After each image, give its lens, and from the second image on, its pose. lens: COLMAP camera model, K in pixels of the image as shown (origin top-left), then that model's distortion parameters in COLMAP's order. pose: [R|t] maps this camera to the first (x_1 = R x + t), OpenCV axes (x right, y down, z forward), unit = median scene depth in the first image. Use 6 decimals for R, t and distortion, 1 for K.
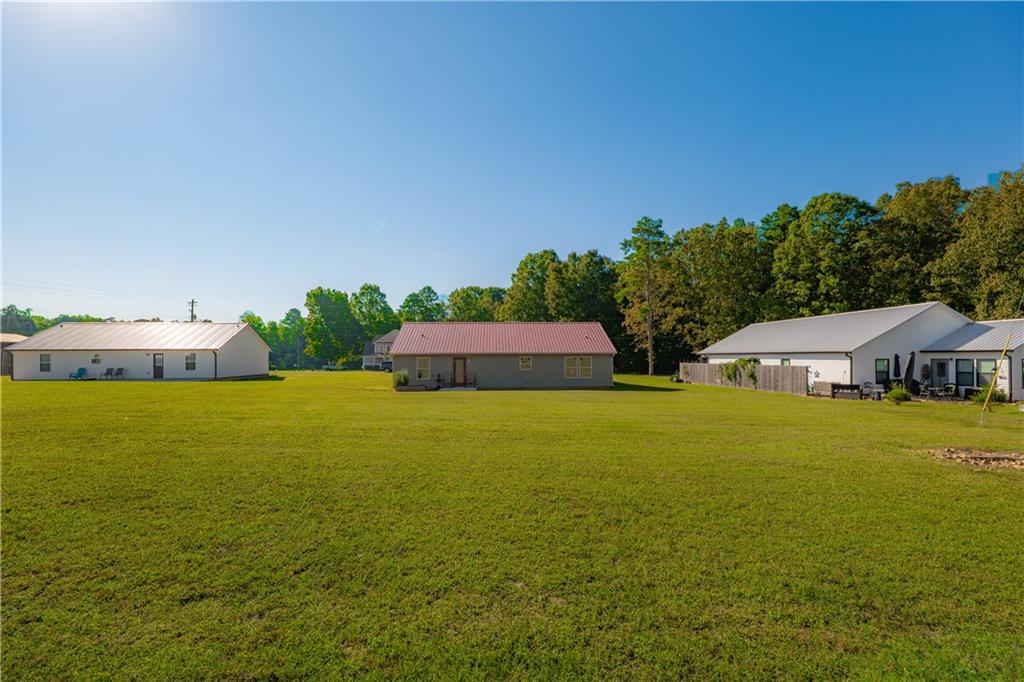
lens RADIAL K [[432.2, 0, 517.8], [0, 432.2, 350.6], [0, 0, 1]] dist [-0.000158, 0.000532]
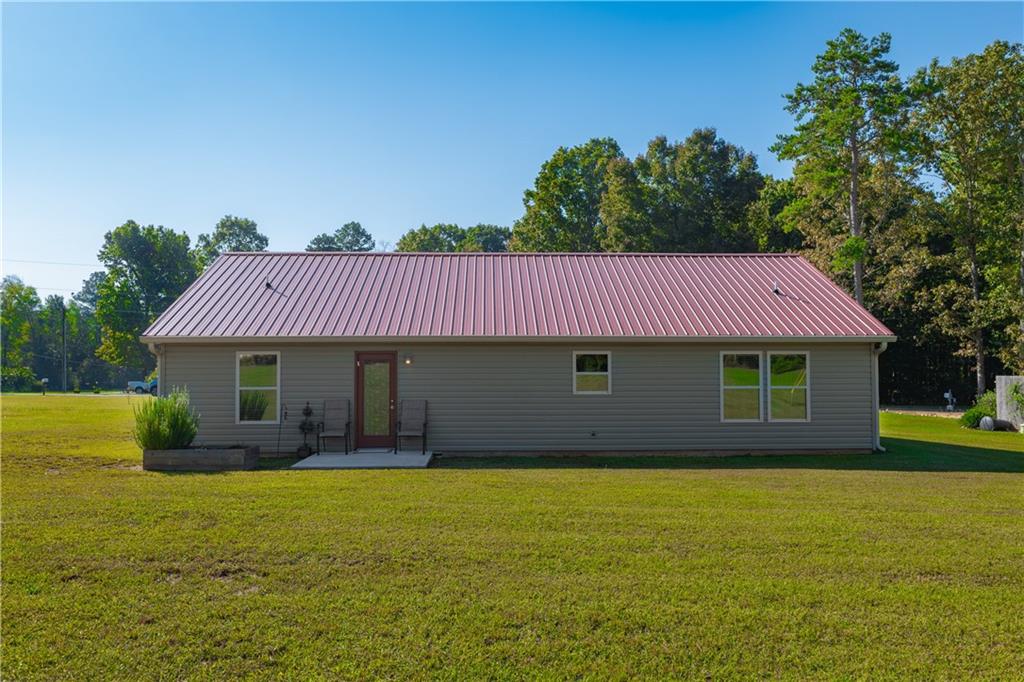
lens RADIAL K [[790.5, 0, 510.2], [0, 790.5, 336.9], [0, 0, 1]] dist [-0.001446, 0.001656]
pose [[0.999691, 0.002218, -0.024742, -0.009578], [-0.002836, 0.999684, -0.024986, 0.006722], [0.024679, 0.025049, 0.999382, 0.162442]]
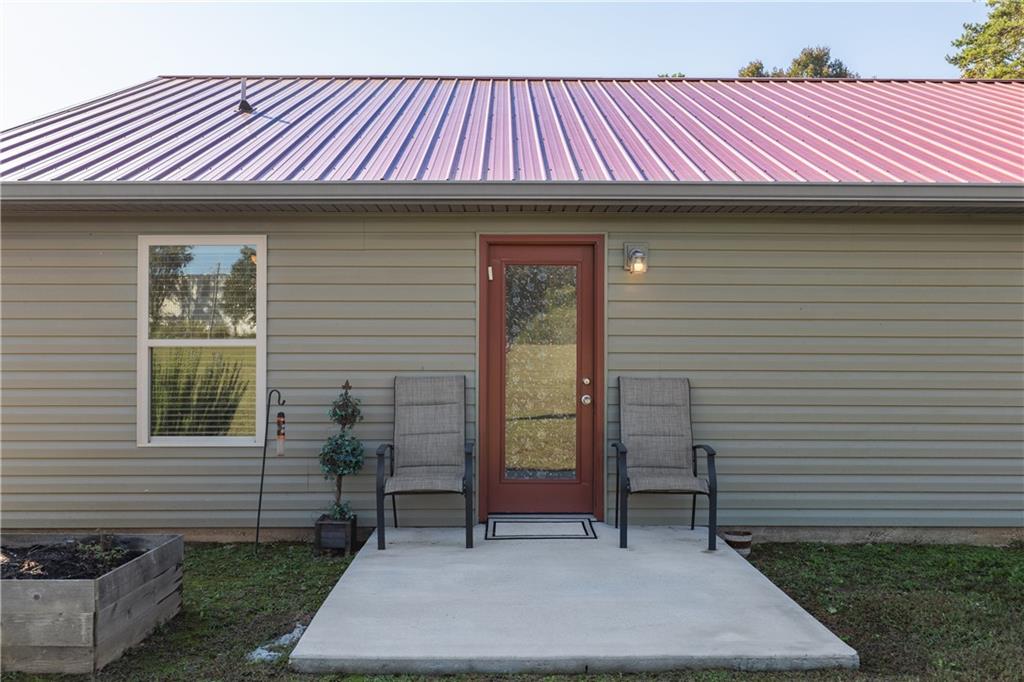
lens RADIAL K [[790.5, 0, 512.2], [0, 790.5, 345.6], [0, 0, 1]] dist [-0.001446, 0.001656]
pose [[0.999148, 0.008057, -0.040479, -0.049155], [-0.007777, 0.999945, 0.007080, 0.014662], [0.040534, -0.006760, 0.999155, 0.295753]]
